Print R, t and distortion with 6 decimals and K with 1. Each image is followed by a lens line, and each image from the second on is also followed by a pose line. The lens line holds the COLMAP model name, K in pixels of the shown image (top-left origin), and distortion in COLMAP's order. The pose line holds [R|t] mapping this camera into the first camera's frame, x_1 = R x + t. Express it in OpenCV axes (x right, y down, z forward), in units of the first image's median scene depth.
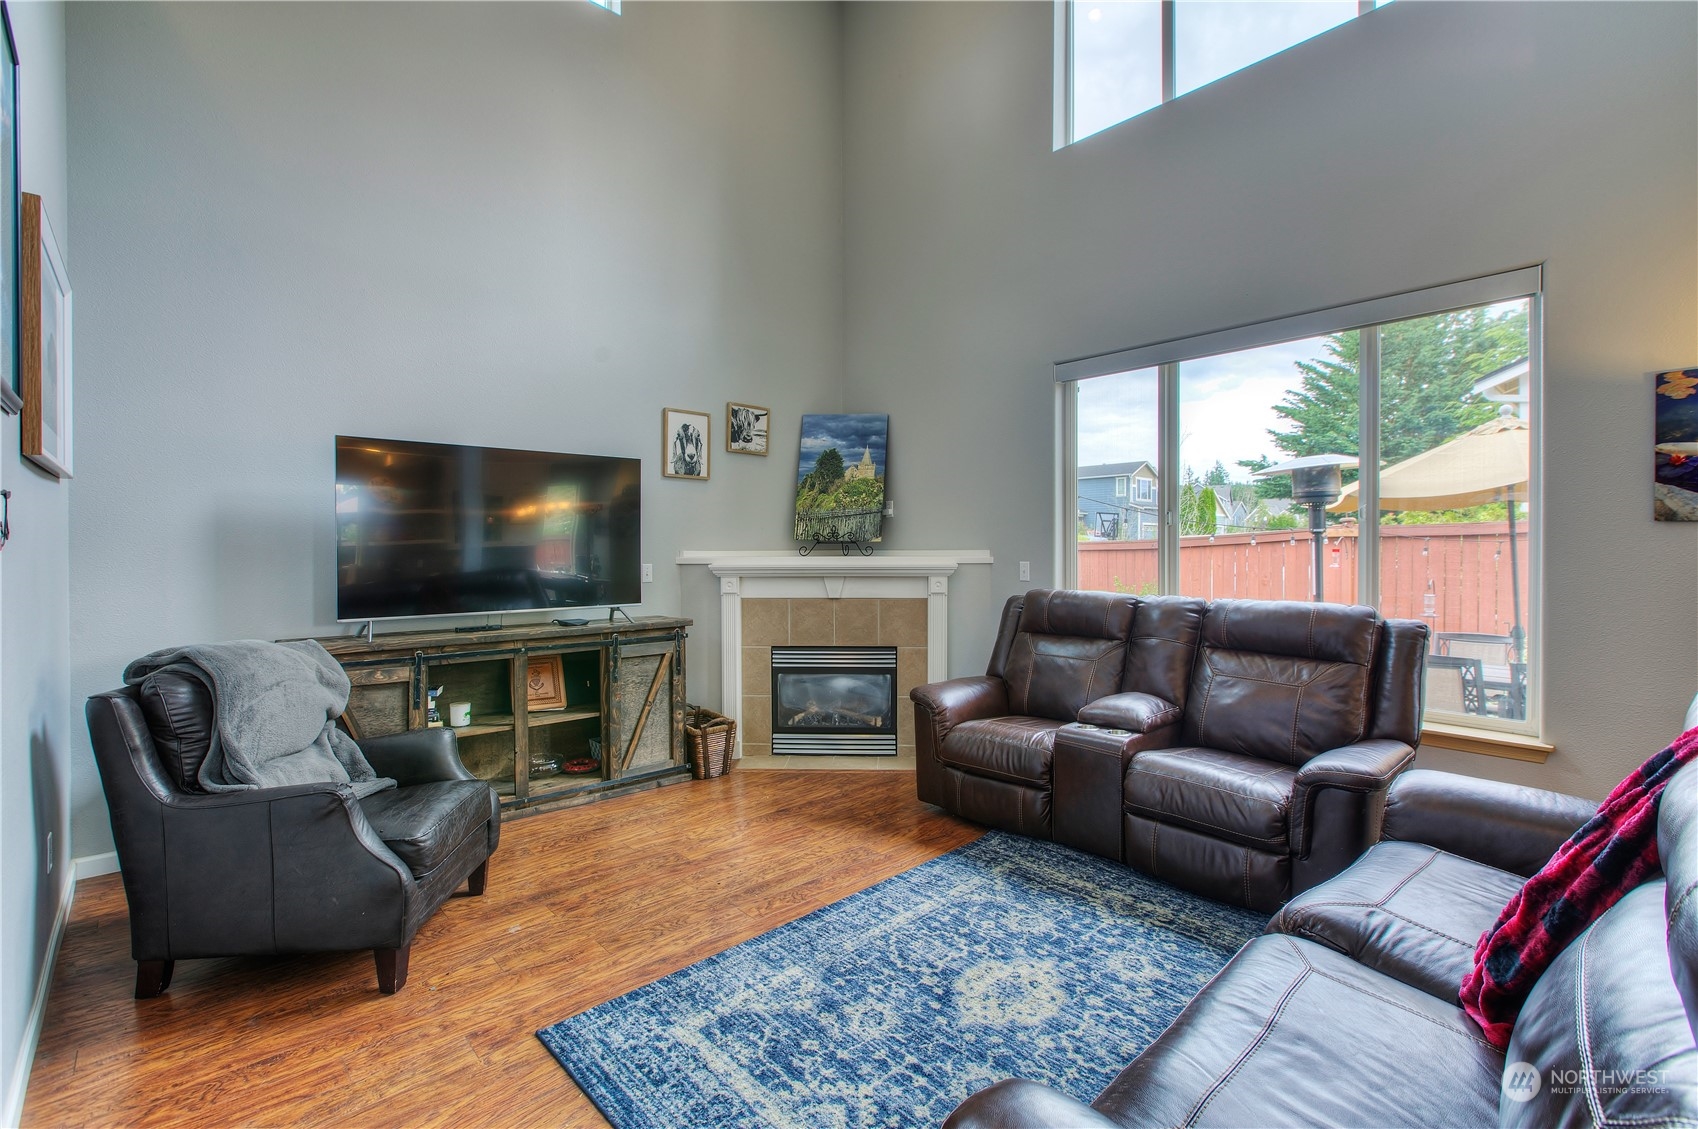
lens RADIAL K [[768.6, 0, 853.3], [0, 768.6, 556.6], [0, 0, 1]] dist [-0.005318, 0.000347]
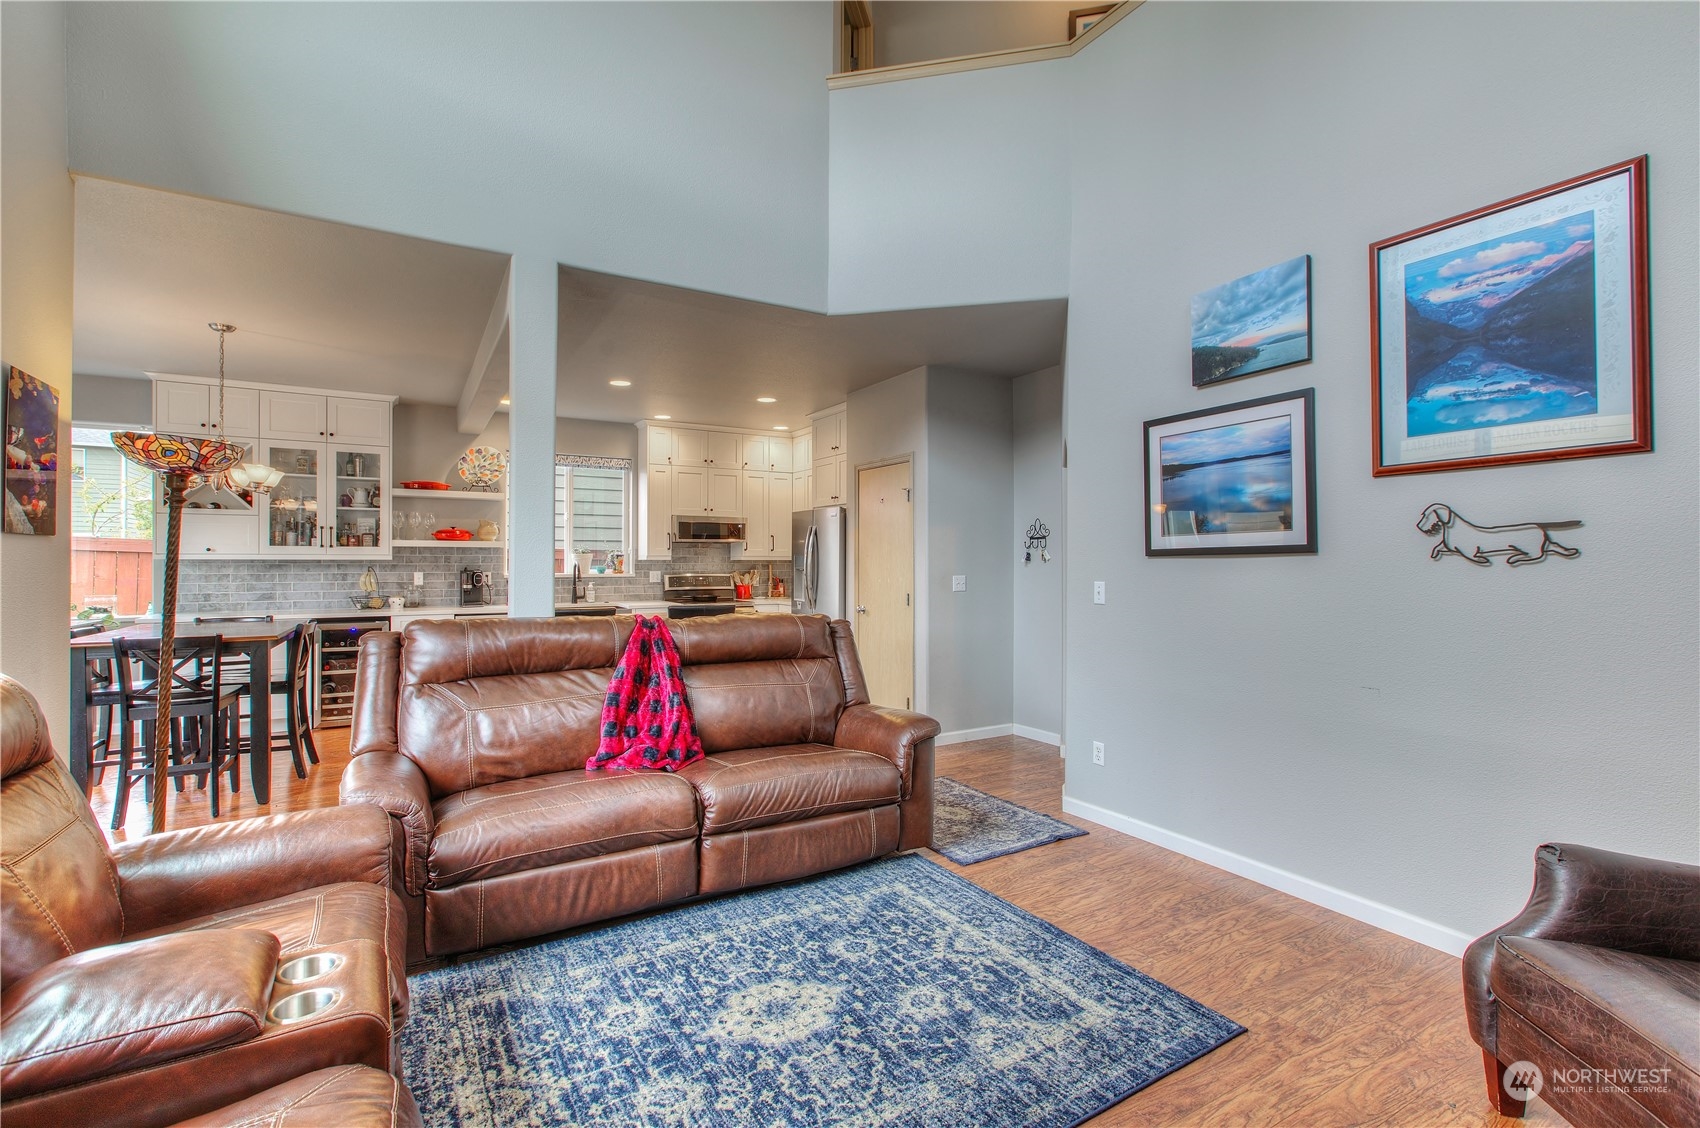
lens RADIAL K [[769.5, 0, 854.3], [0, 769.5, 556.1], [0, 0, 1]] dist [-0.005318, 0.000347]
pose [[-0.980032, 0.001295, 0.198838, -0.087355], [0.002648, 0.999975, 0.006540, -0.023929], [-0.198824, 0.006936, -0.980011, 1.864476]]
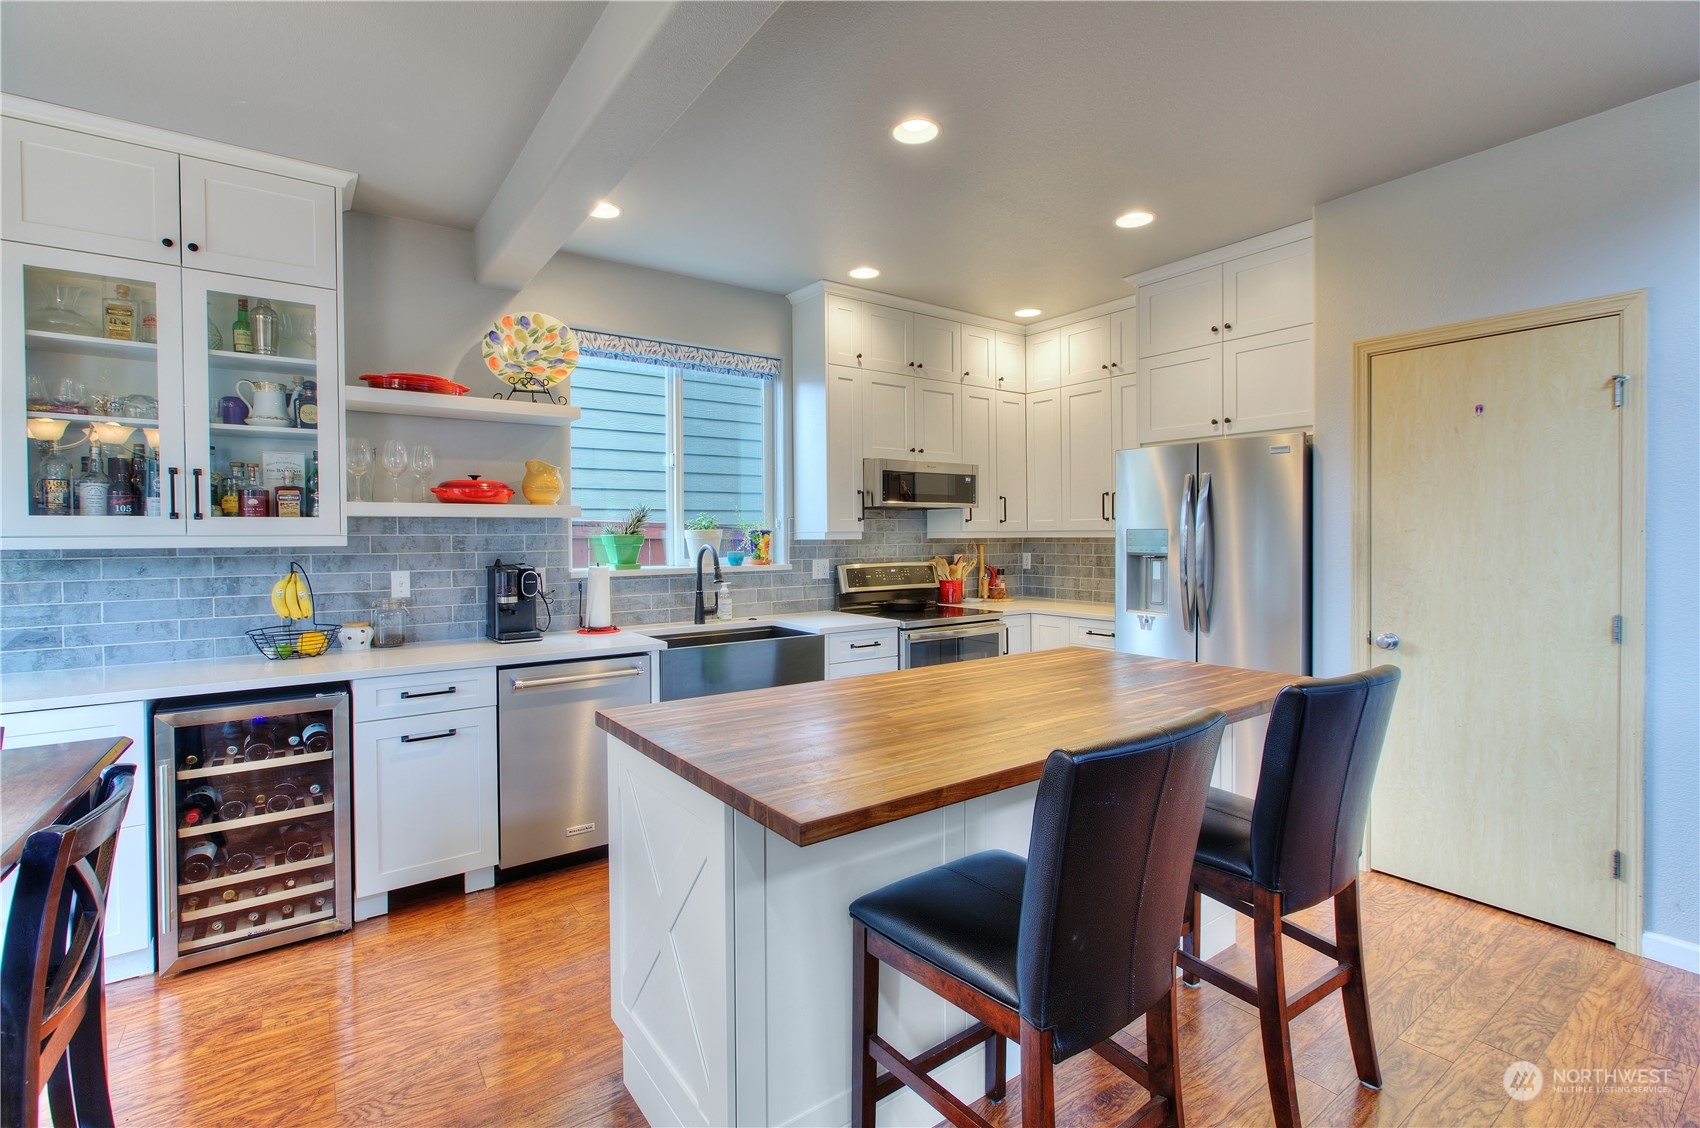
lens RADIAL K [[776.8, 0, 857.6], [0, 776.8, 542.1], [0, 0, 1]] dist [-0.001507, 0.000160]
pose [[-0.994238, 0.007010, 0.106965, 1.144561], [0.009545, 0.999685, 0.023201, -0.024833], [-0.106769, 0.024088, -0.993992, 0.637970]]
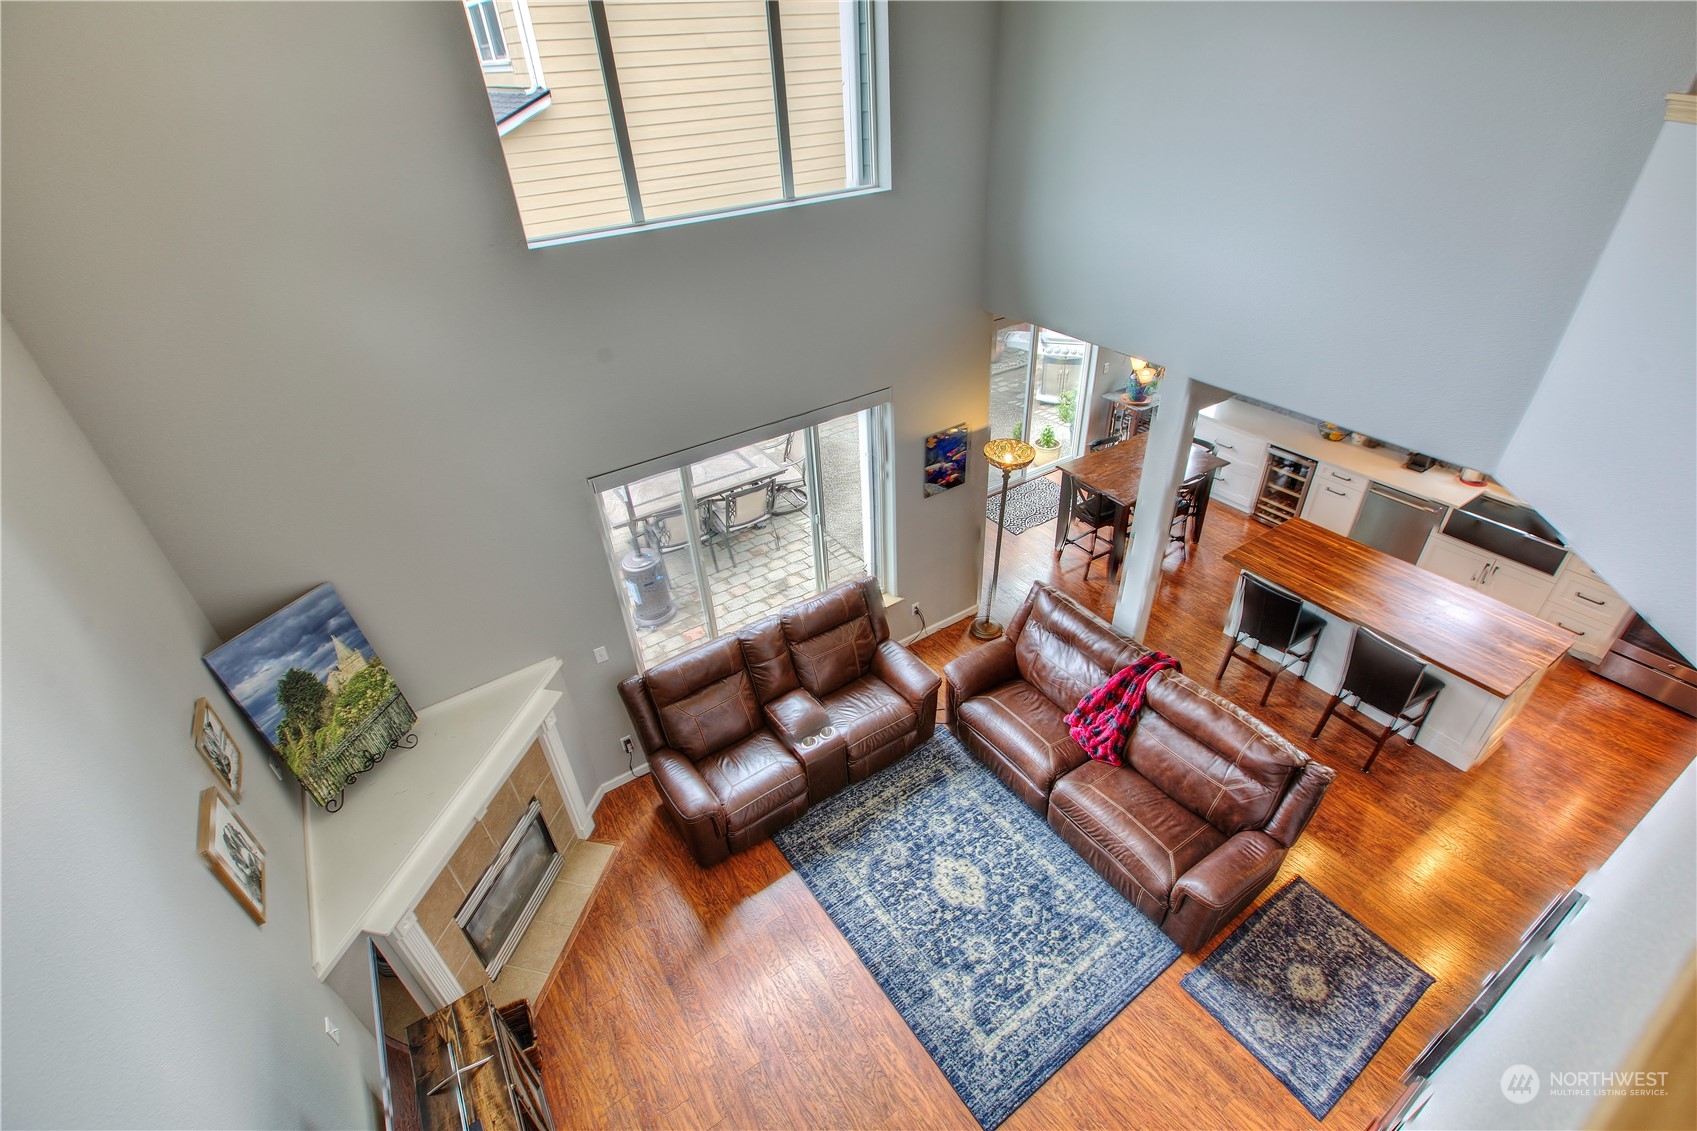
lens RADIAL K [[763.8, 0, 852.9], [0, 763.8, 569.1], [0, 0, 1]] dist [-0.000655, 0.000523]
pose [[0.150409, -0.566192, 0.810434, -1.007323], [0.056758, 0.823353, 0.564684, -1.280346], [-0.986993, -0.038935, 0.155976, 0.952349]]
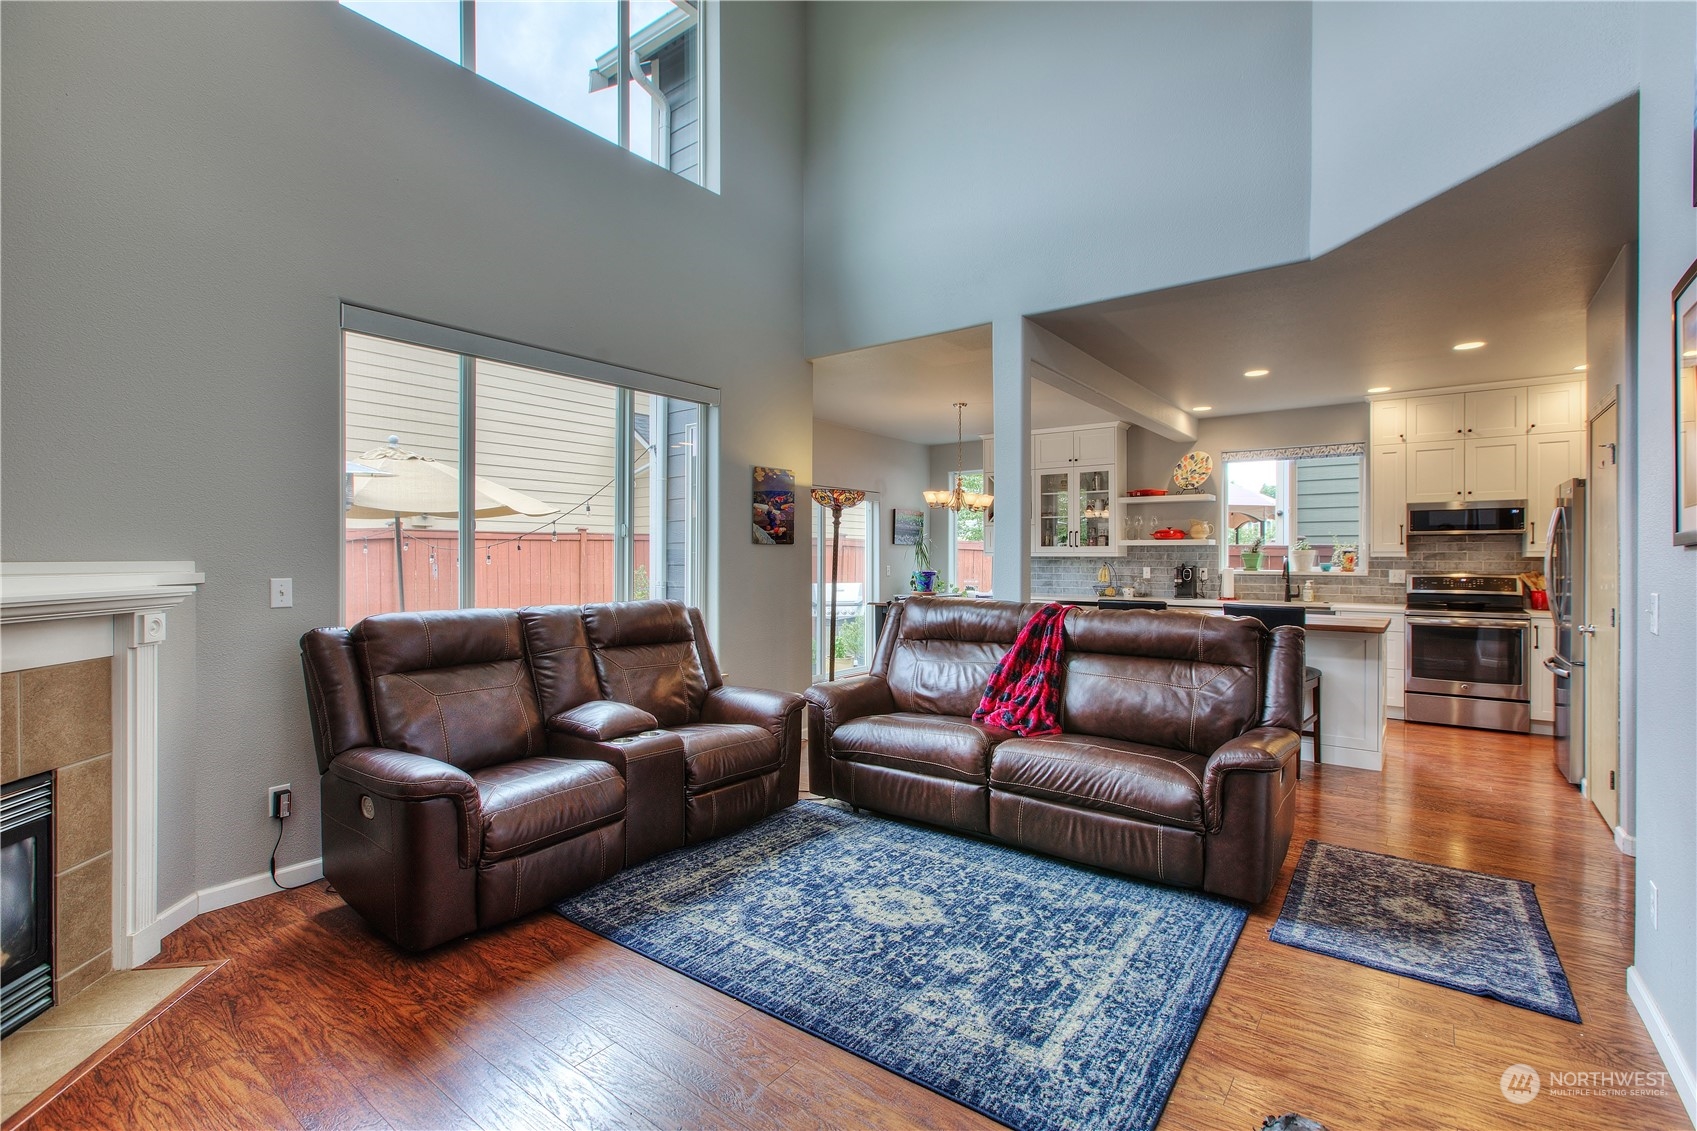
lens RADIAL K [[768.1, 0, 852.8], [0, 768.1, 557.6], [0, 0, 1]] dist [-0.005318, 0.000347]
pose [[-0.183719, 0.000819, 0.982978, -0.988226], [0.011875, 0.999929, 0.001386, -0.011598], [-0.982907, 0.011928, -0.183716, 1.239765]]
